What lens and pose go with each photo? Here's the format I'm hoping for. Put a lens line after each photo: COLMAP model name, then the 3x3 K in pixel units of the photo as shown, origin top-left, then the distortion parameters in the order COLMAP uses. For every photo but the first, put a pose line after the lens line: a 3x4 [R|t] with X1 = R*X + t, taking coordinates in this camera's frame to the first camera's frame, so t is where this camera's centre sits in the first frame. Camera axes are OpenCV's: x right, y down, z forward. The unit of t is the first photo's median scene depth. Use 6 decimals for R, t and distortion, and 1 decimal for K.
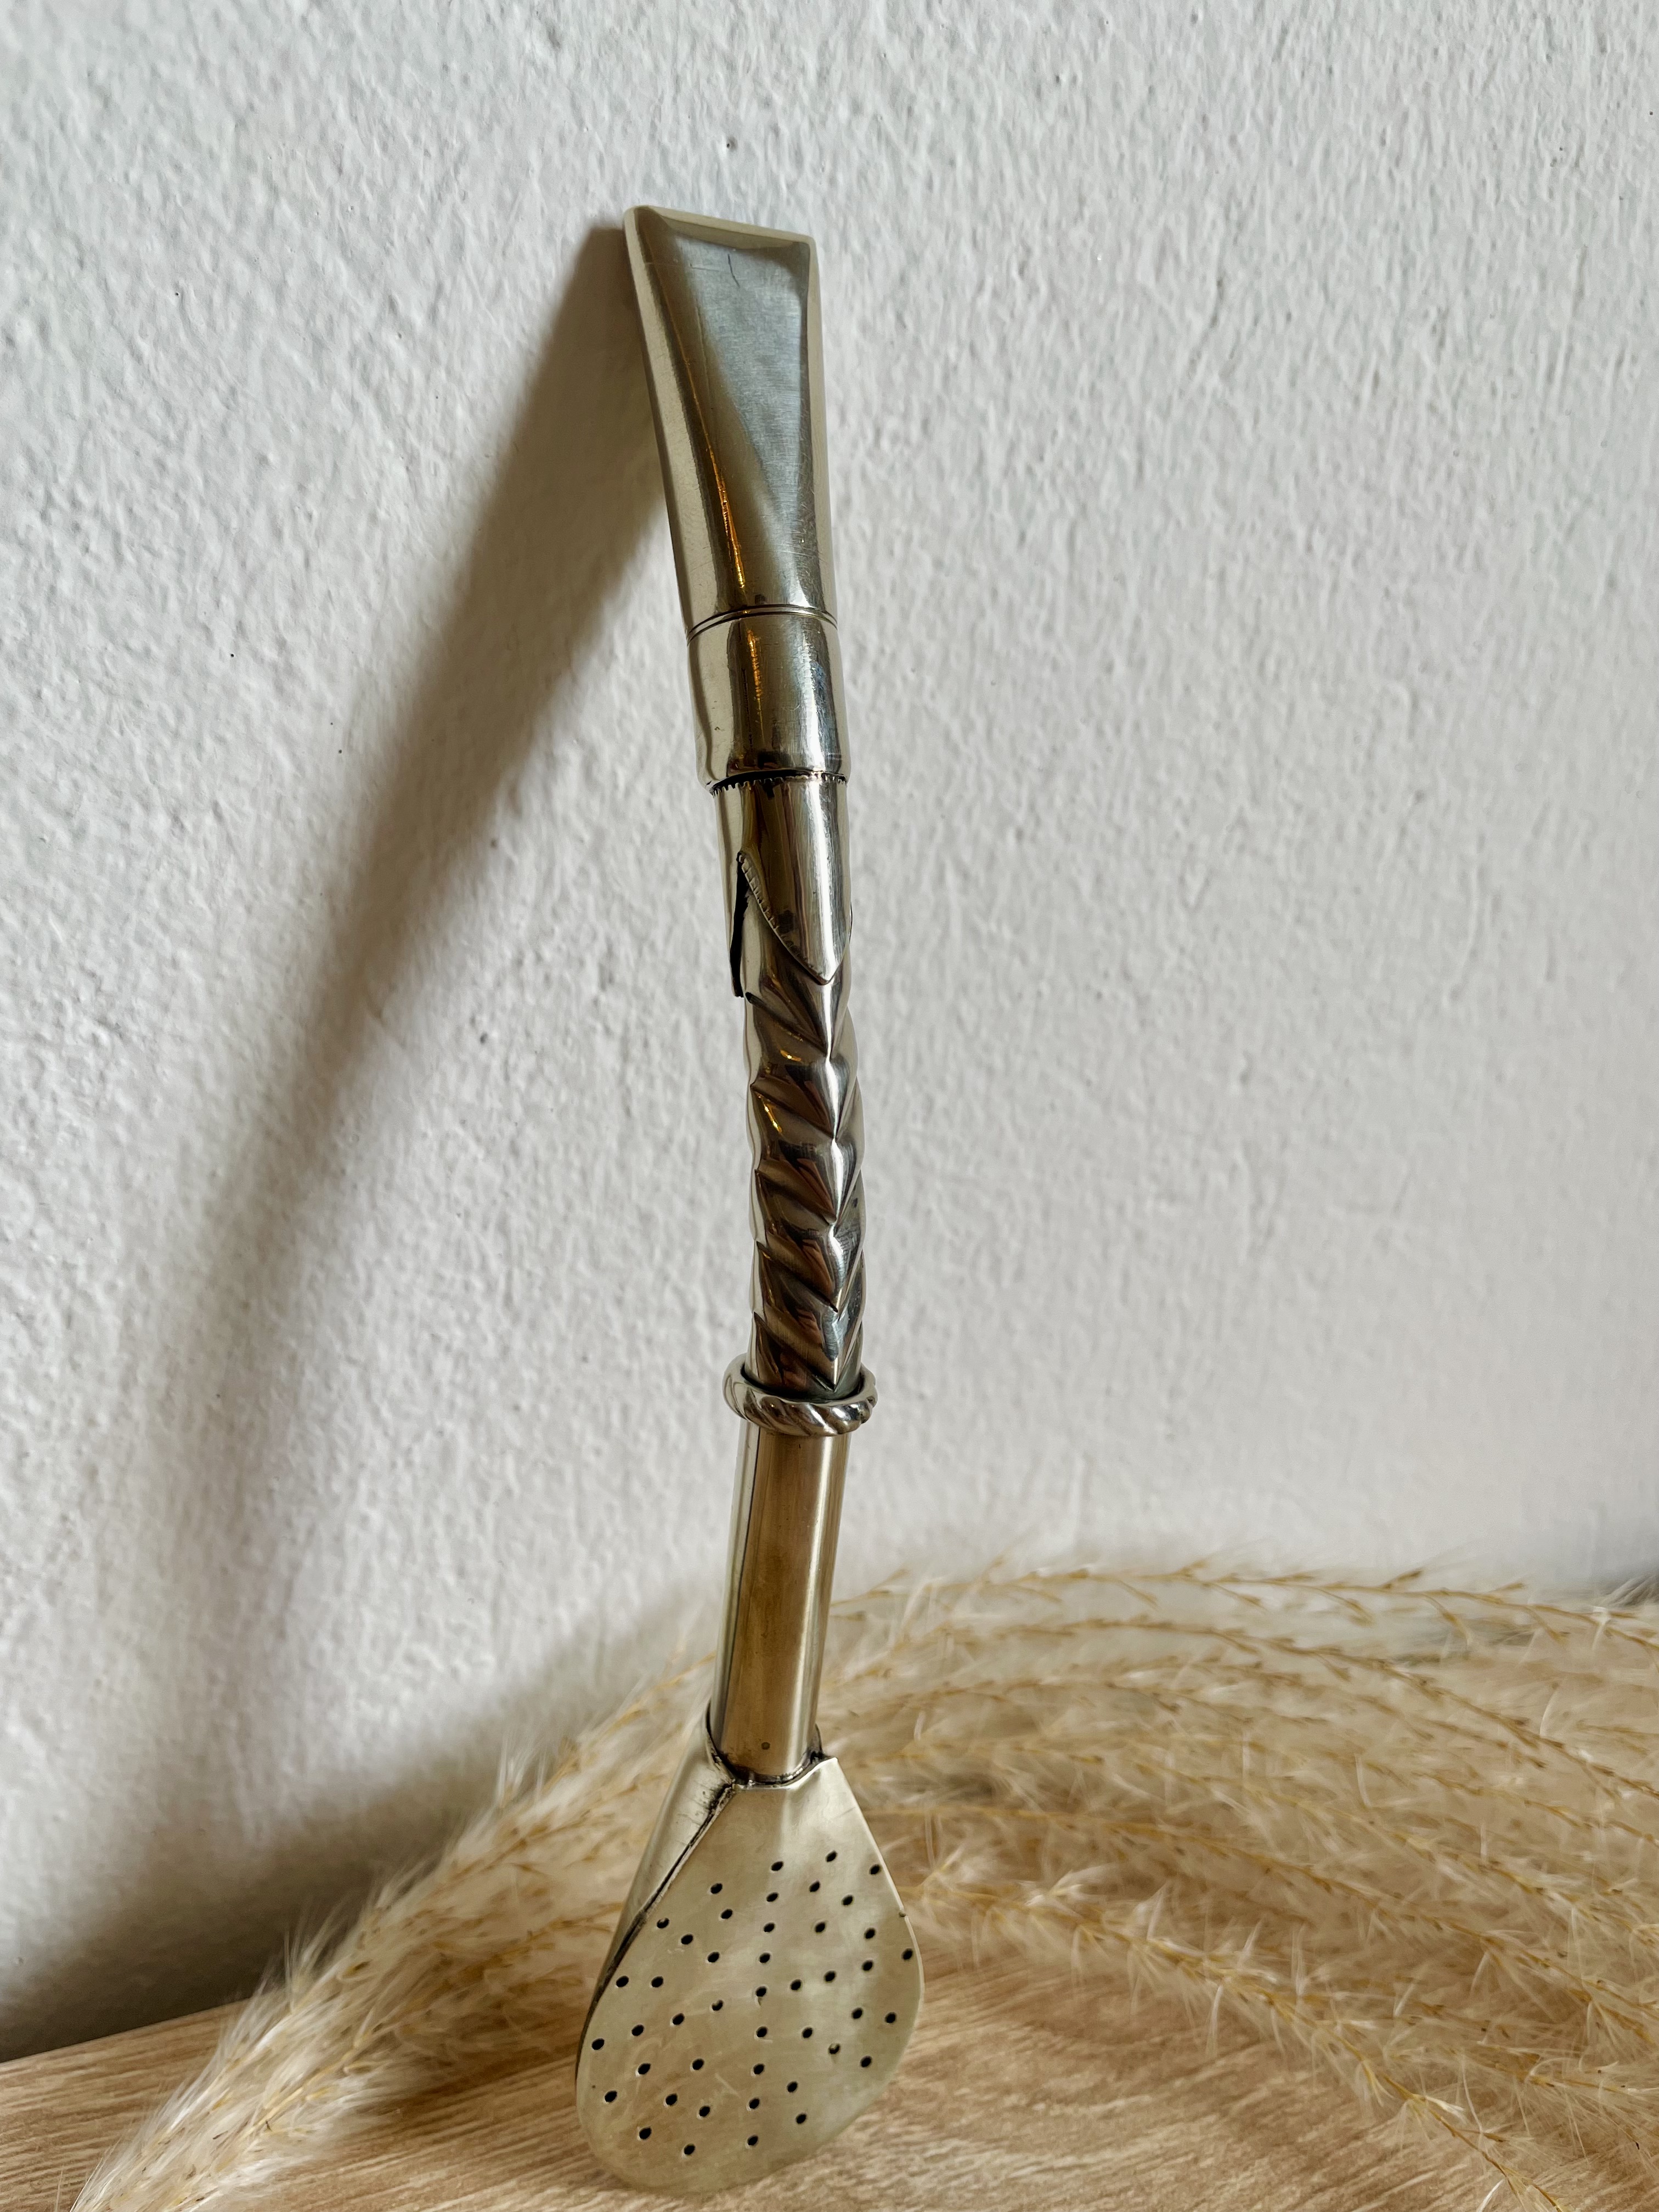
lens RADIAL K [[1759.3, 0, 835.2], [0, 1759.3, 1108.2], [0, 0, 1]] dist [0.051165, -0.115509]
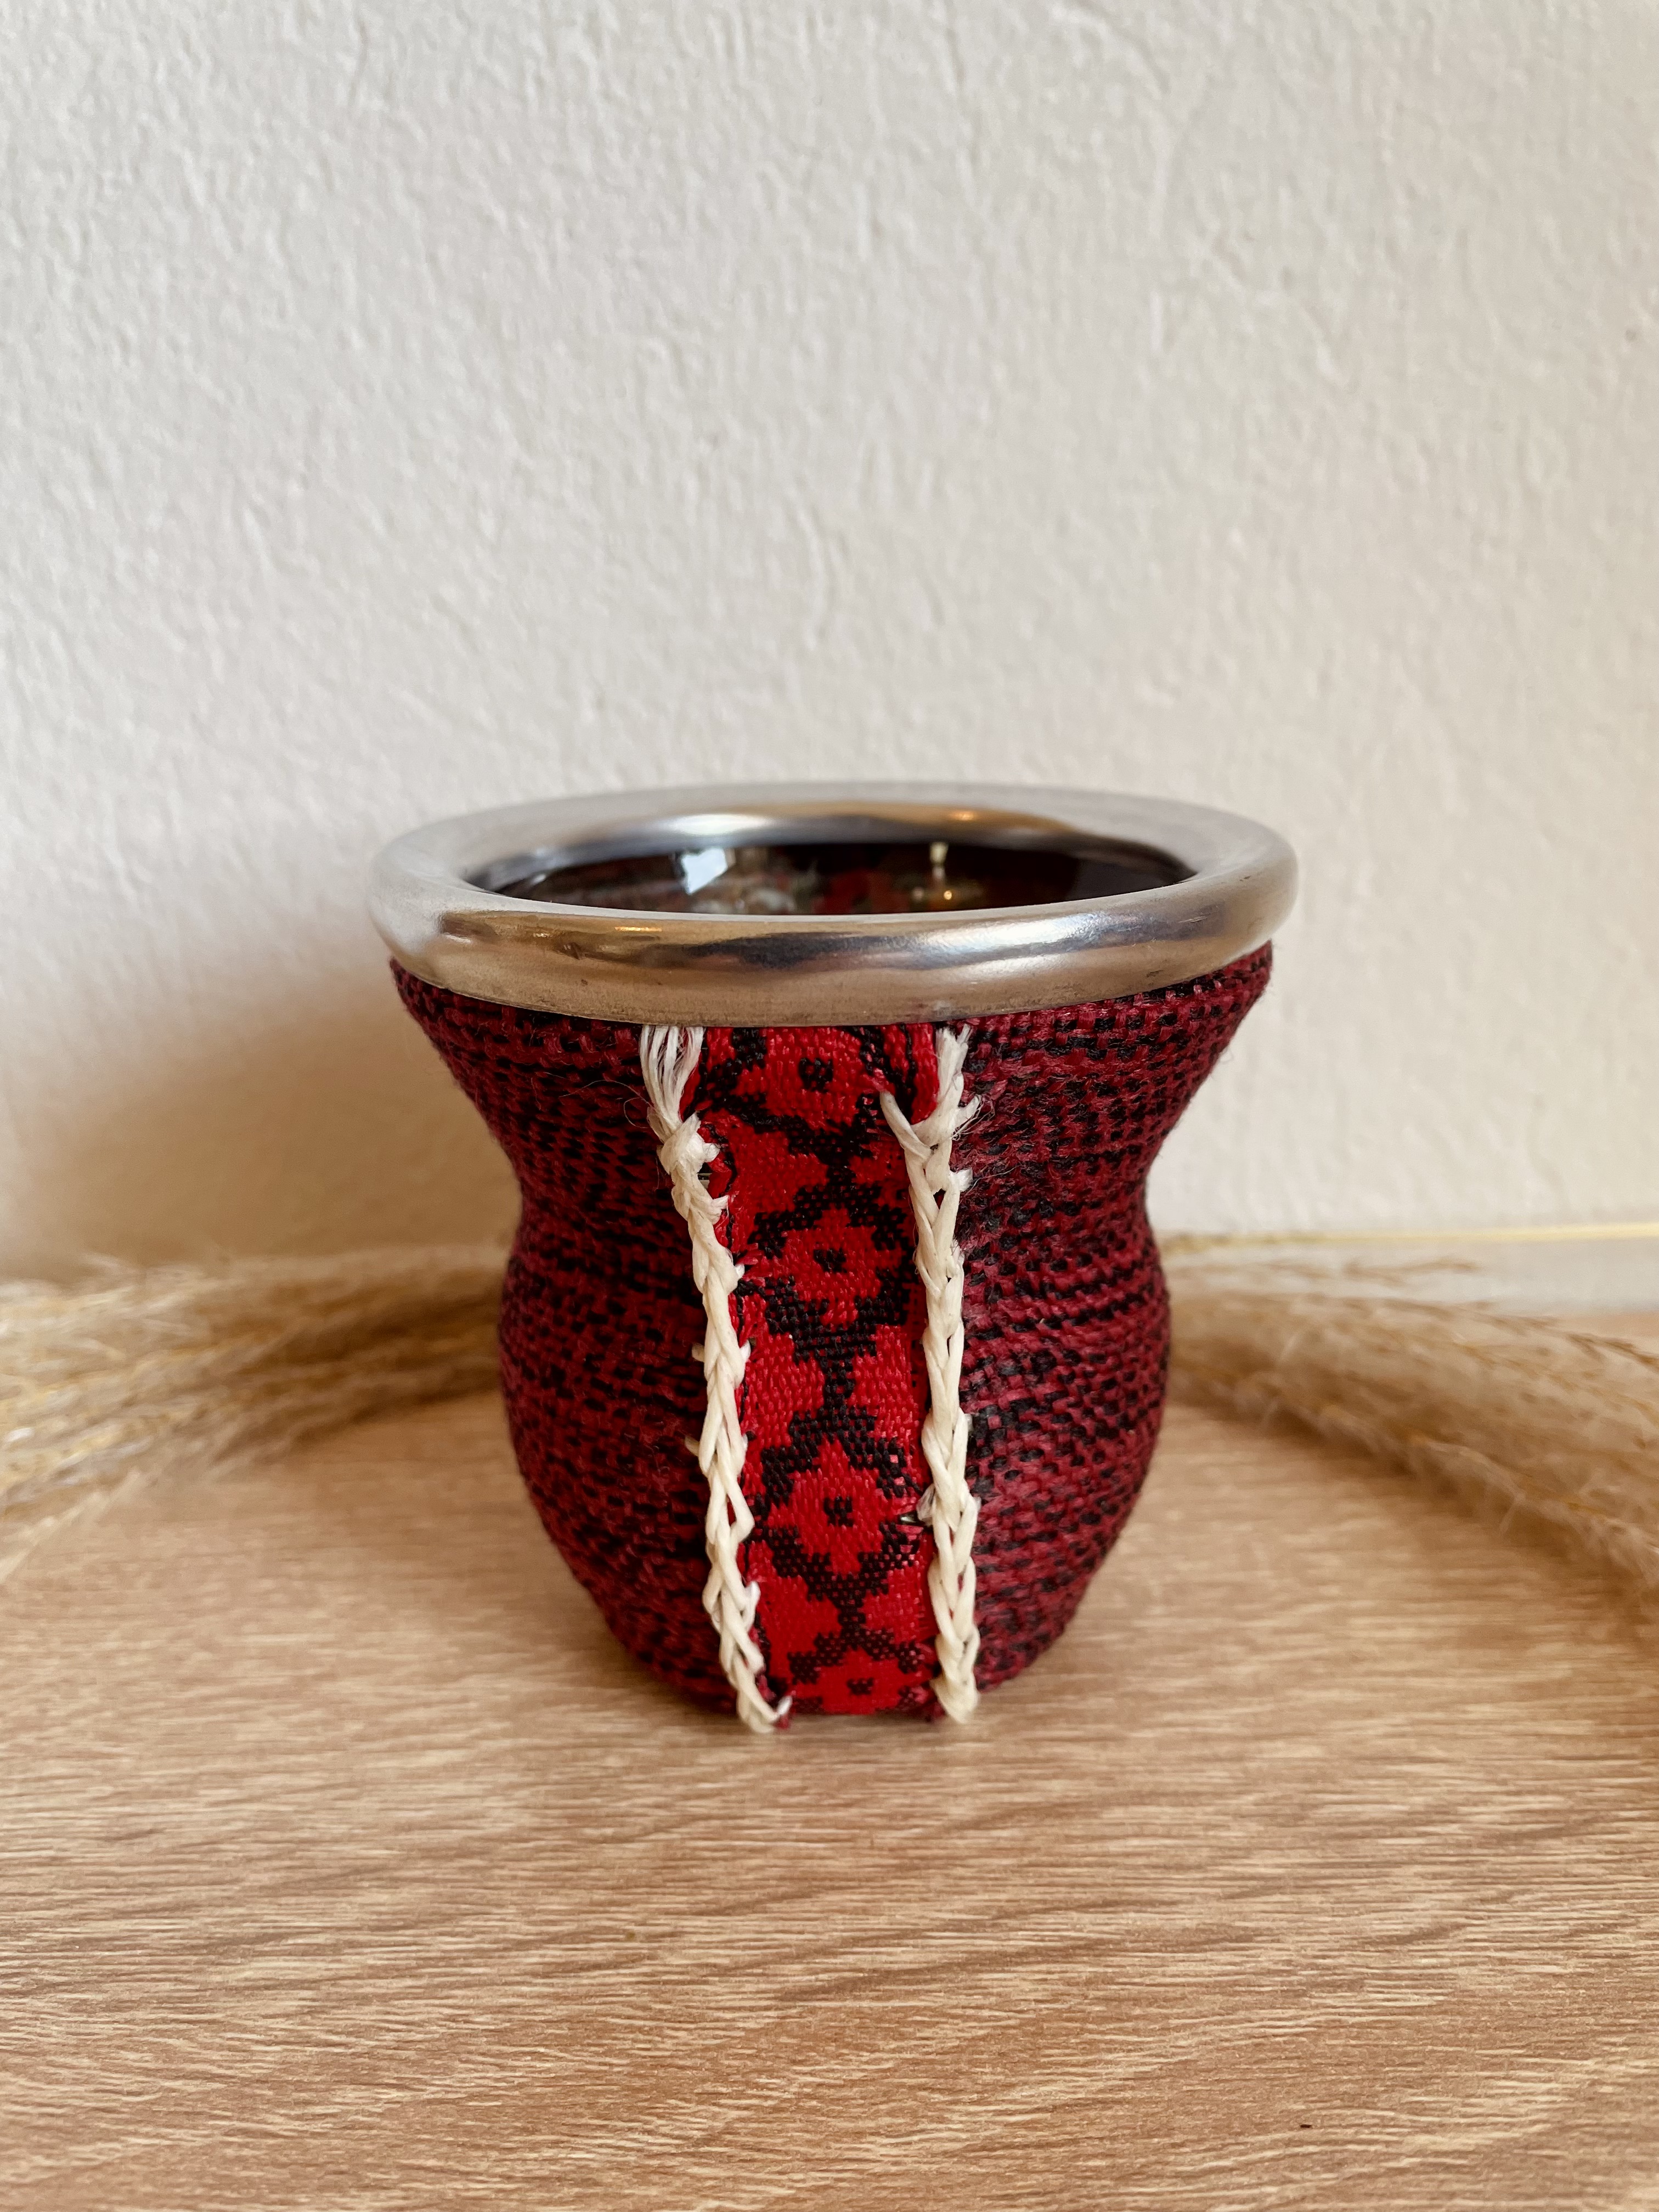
lens RADIAL K [[1759.3, 0, 859.9], [0, 1759.3, 1084.5], [0, 0, 1]] dist [0.051165, -0.115509]
pose [[0.898017, 0.011068, -0.439821, 1.090116], [-0.047969, 0.996187, -0.072874, 0.372515], [0.437338, 0.086540, 0.895124, 0.066023]]
